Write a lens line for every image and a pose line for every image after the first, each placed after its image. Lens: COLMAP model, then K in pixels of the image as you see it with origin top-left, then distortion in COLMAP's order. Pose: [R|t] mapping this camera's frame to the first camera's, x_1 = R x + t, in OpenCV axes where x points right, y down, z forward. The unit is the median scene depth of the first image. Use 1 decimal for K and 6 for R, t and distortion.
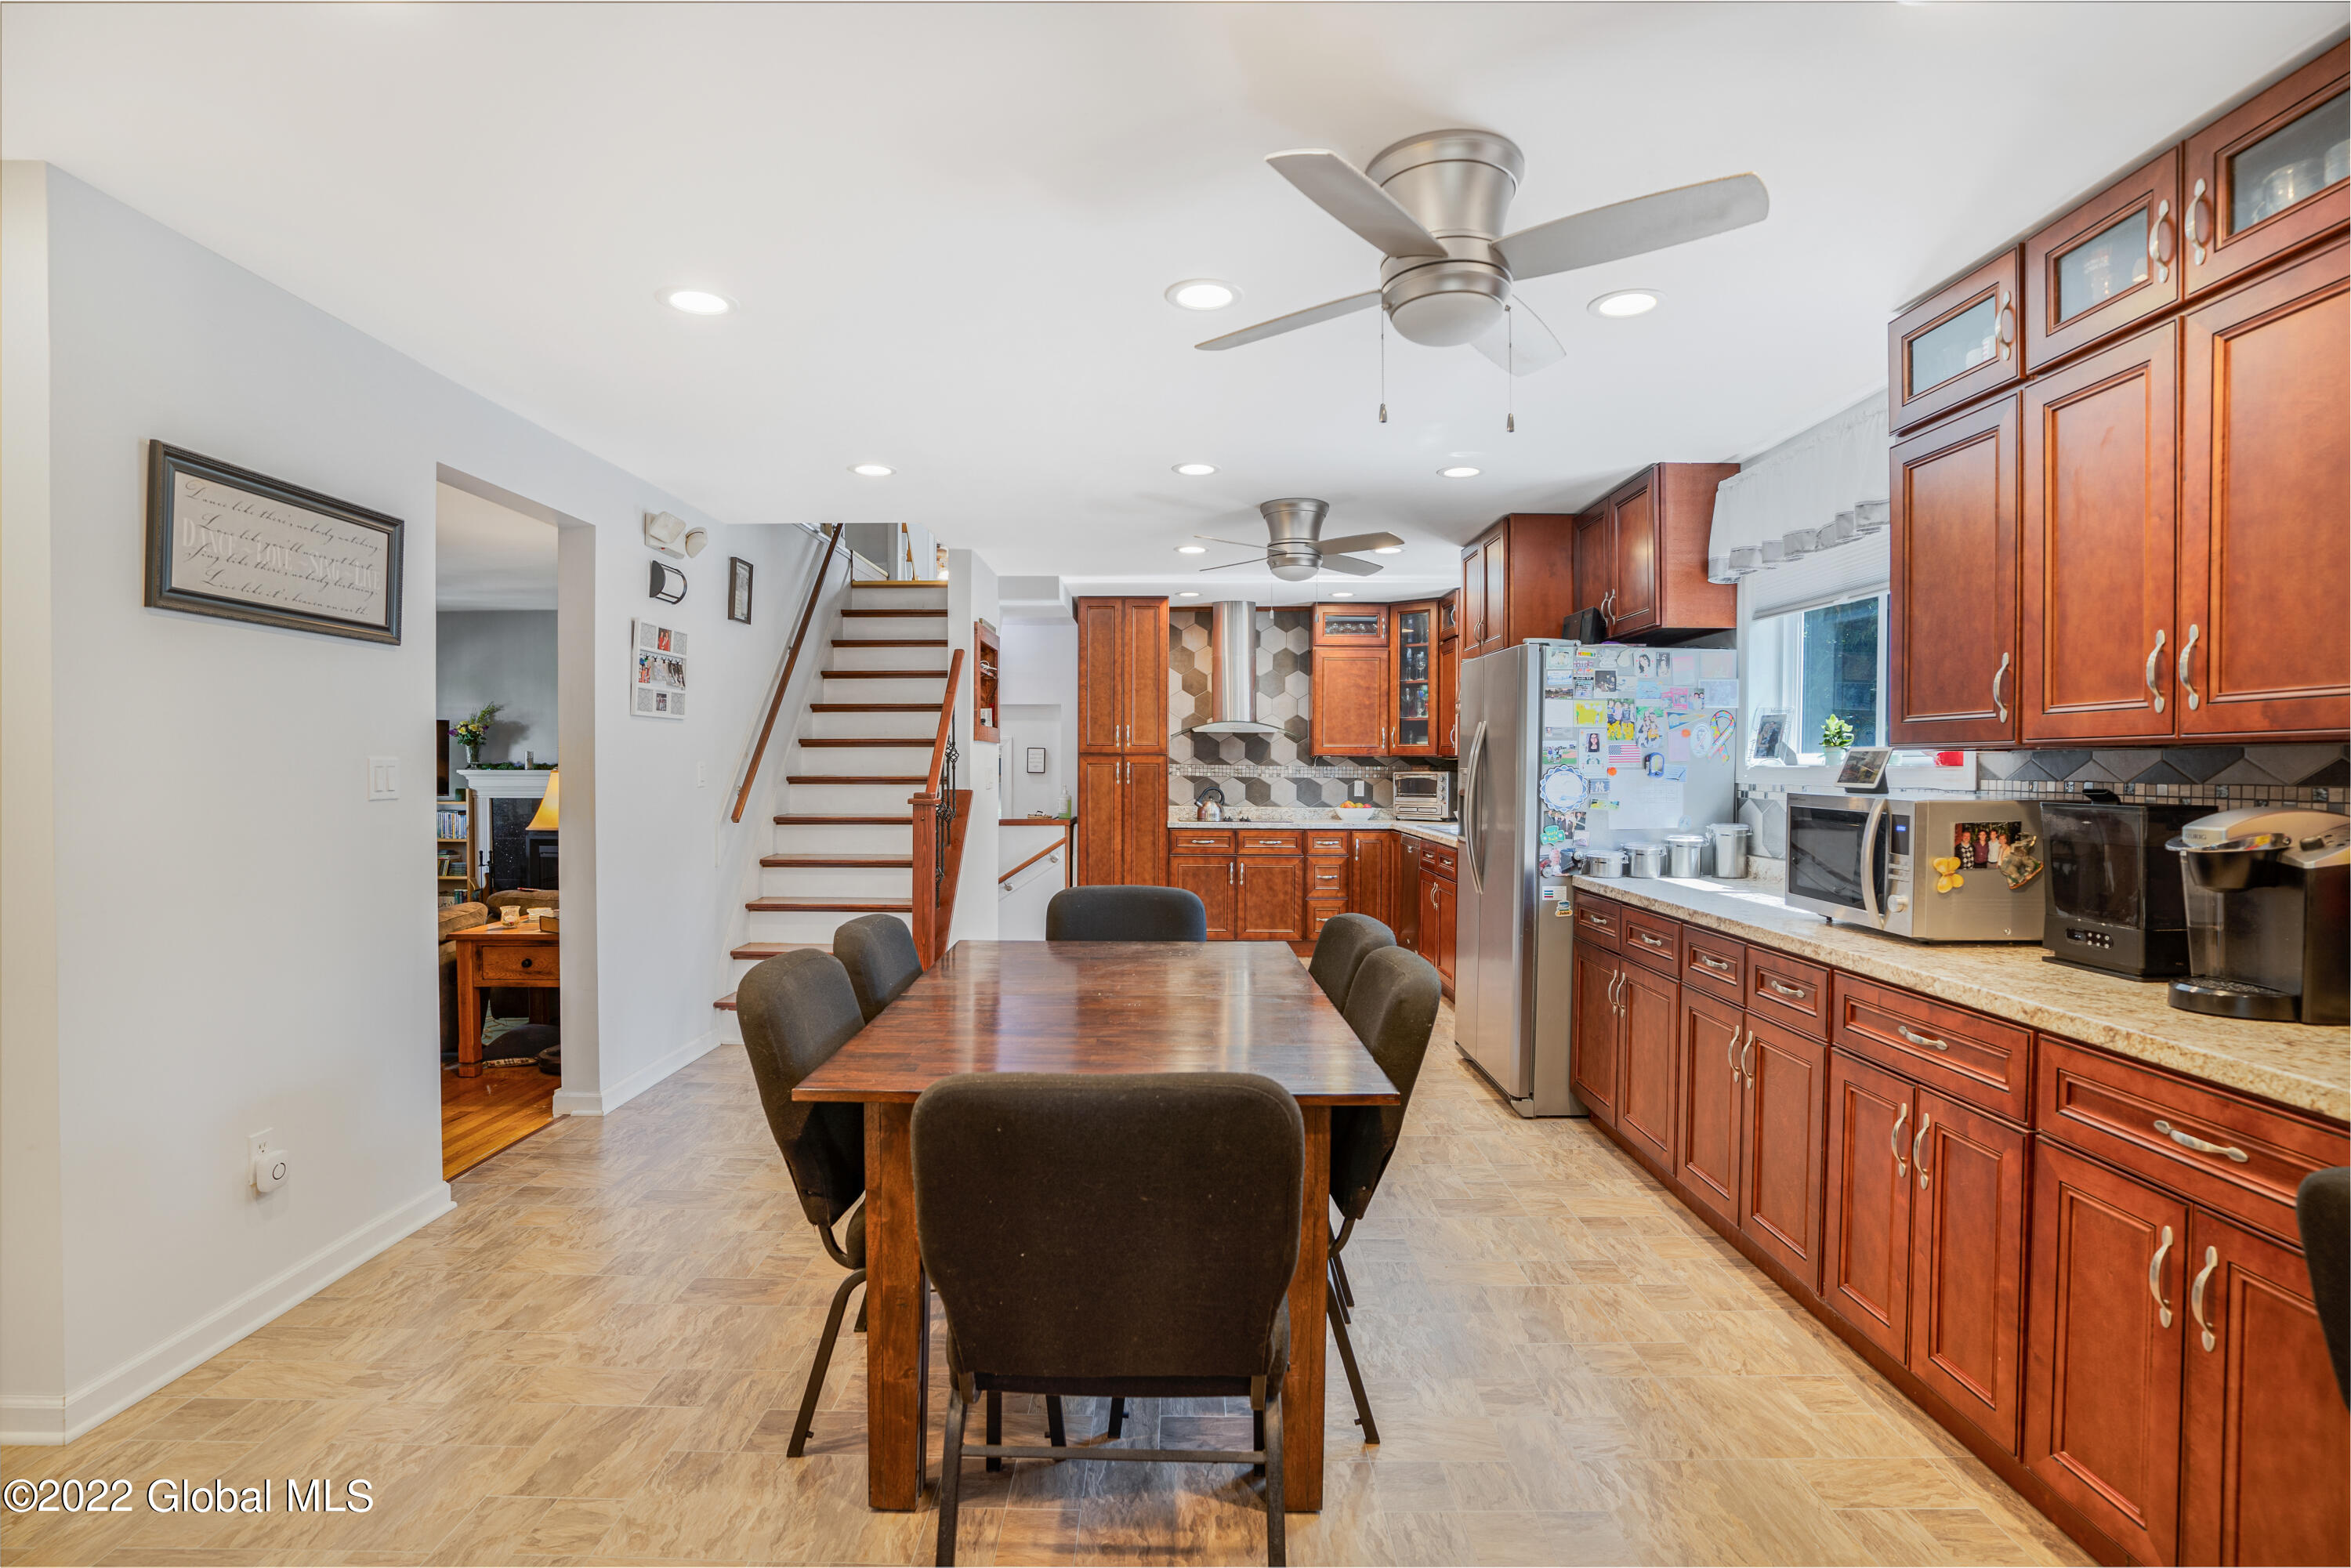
lens RADIAL K [[1130.0, 0, 1174.0], [0, 1130.0, 810.2], [0, 0, 1]] dist [0.001406, 0.000489]
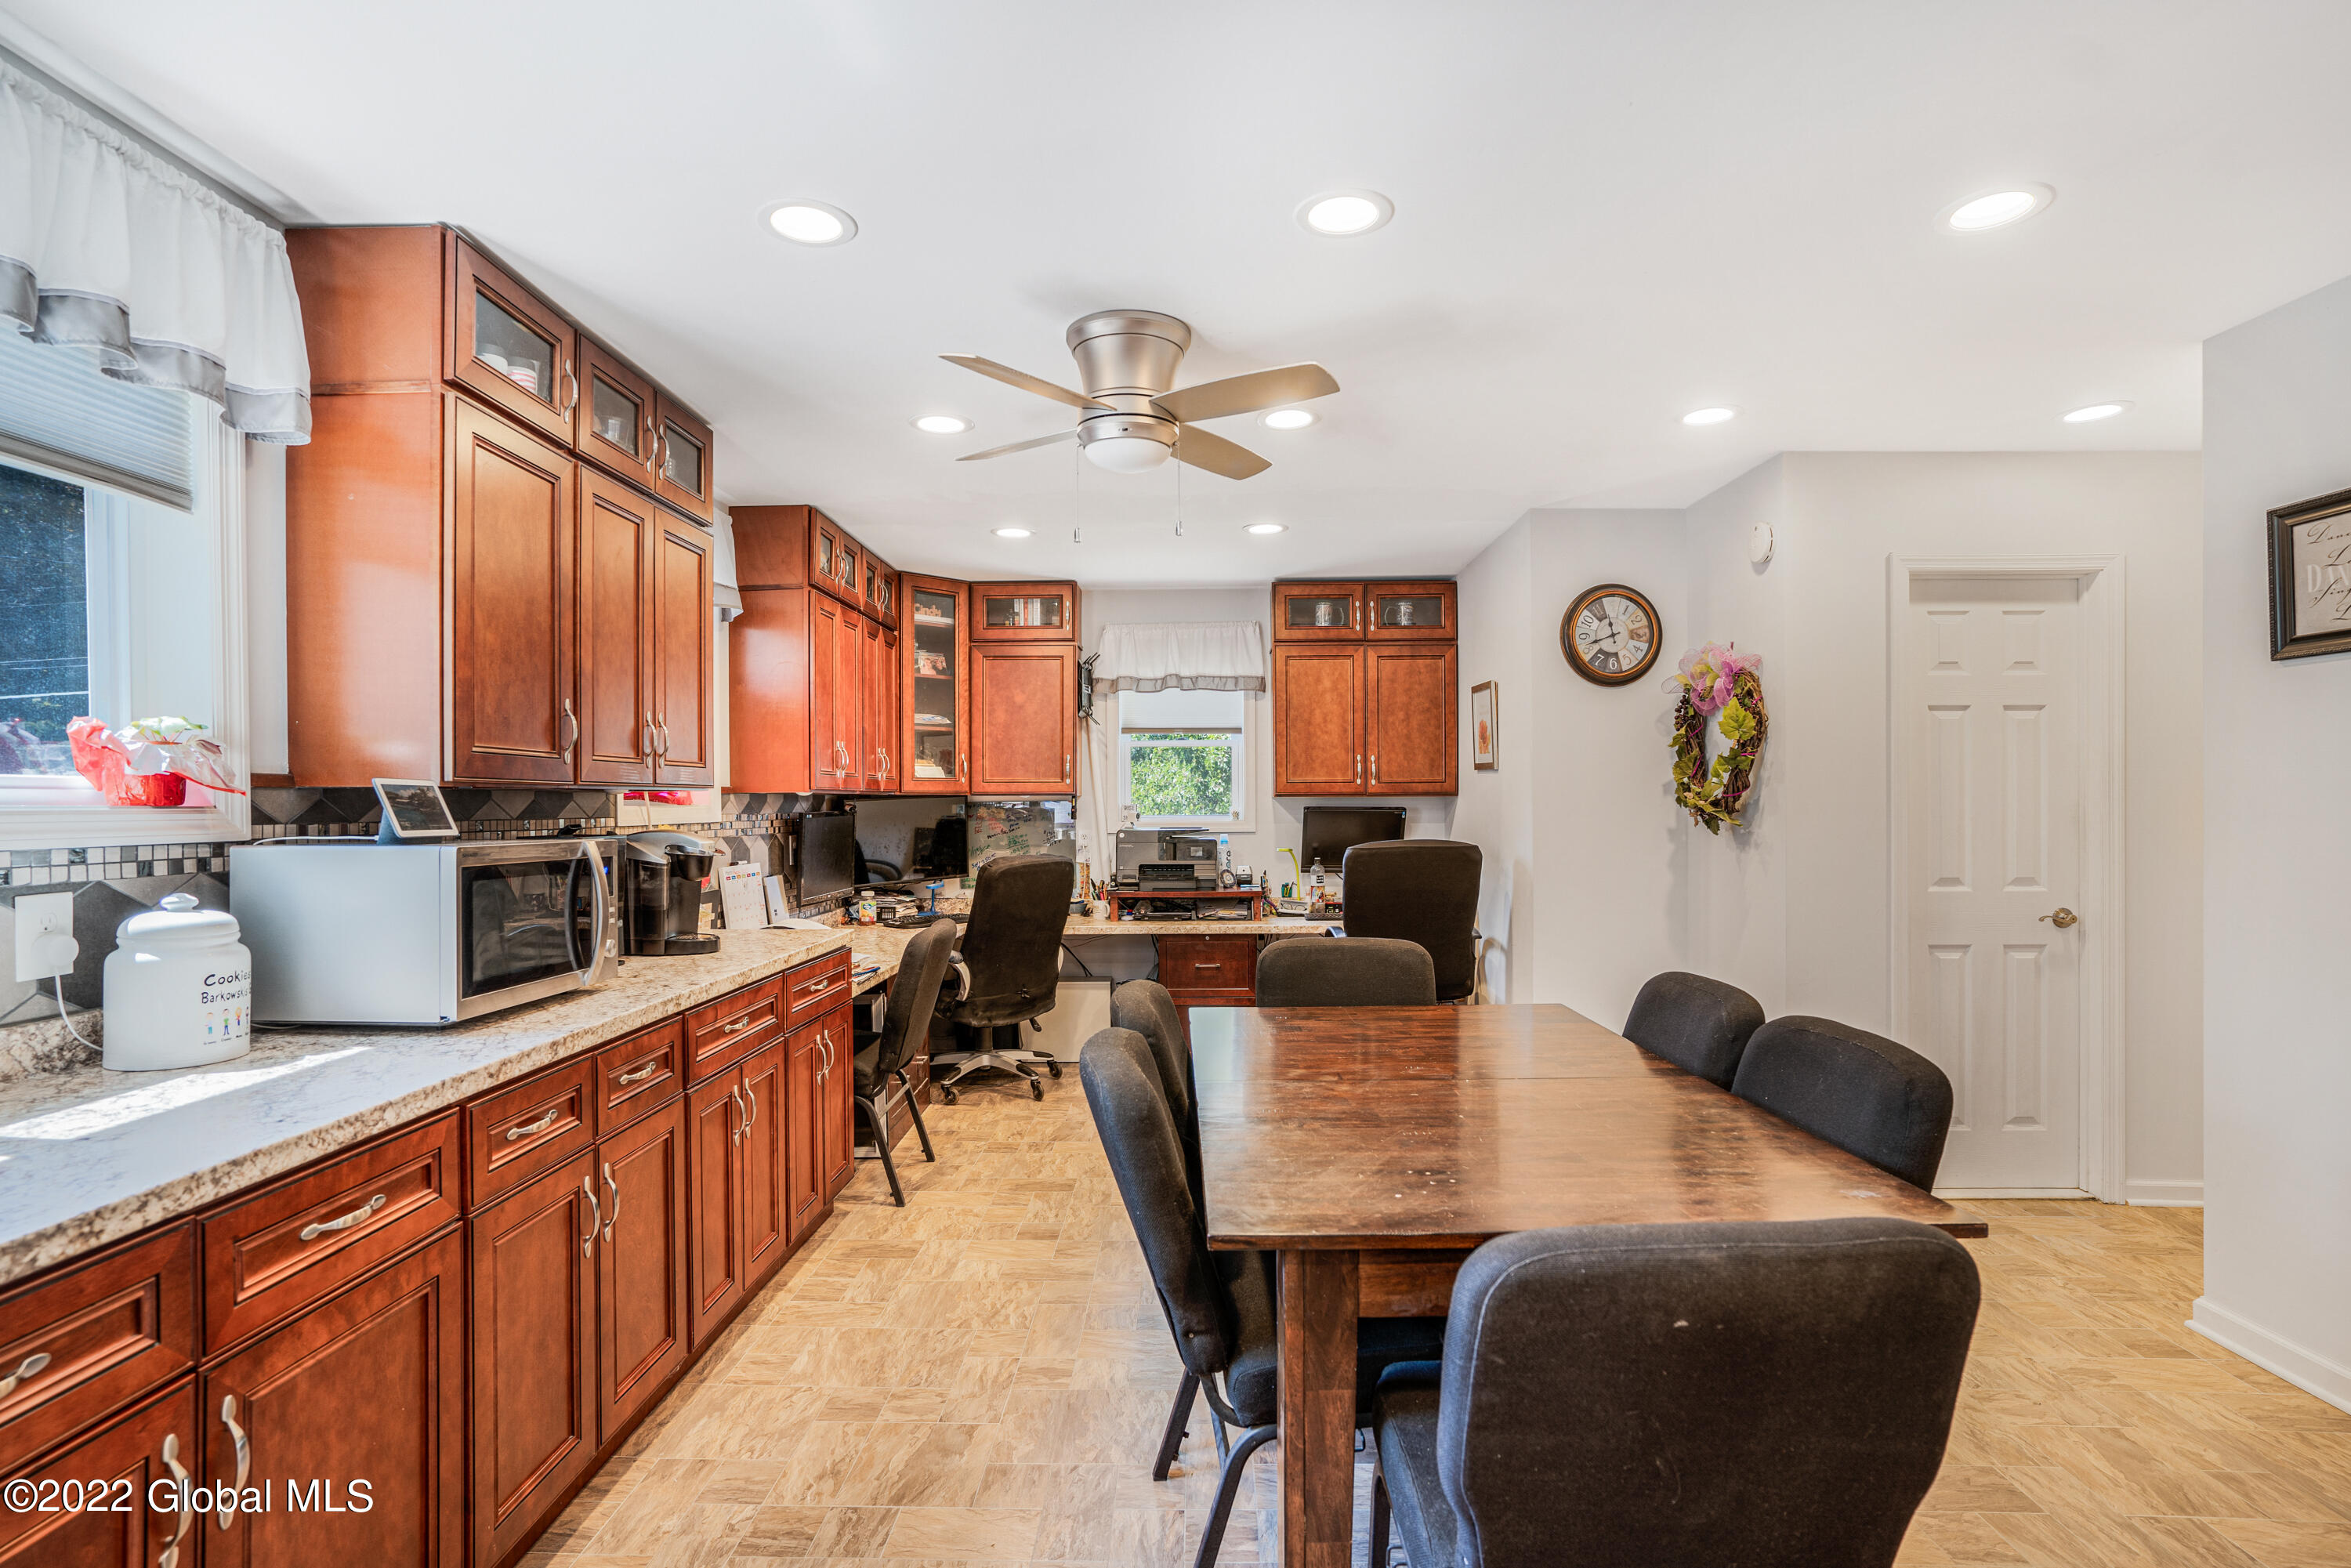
lens RADIAL K [[1130.0, 0, 1174.0], [0, 1130.0, 810.2], [0, 0, 1]] dist [0.001406, 0.000489]
pose [[-0.999776, 0.000646, 0.021166, 0.150500], [0.001283, 0.999546, 0.030114, -0.066639], [-0.021137, 0.030134, -0.999322, 2.108613]]
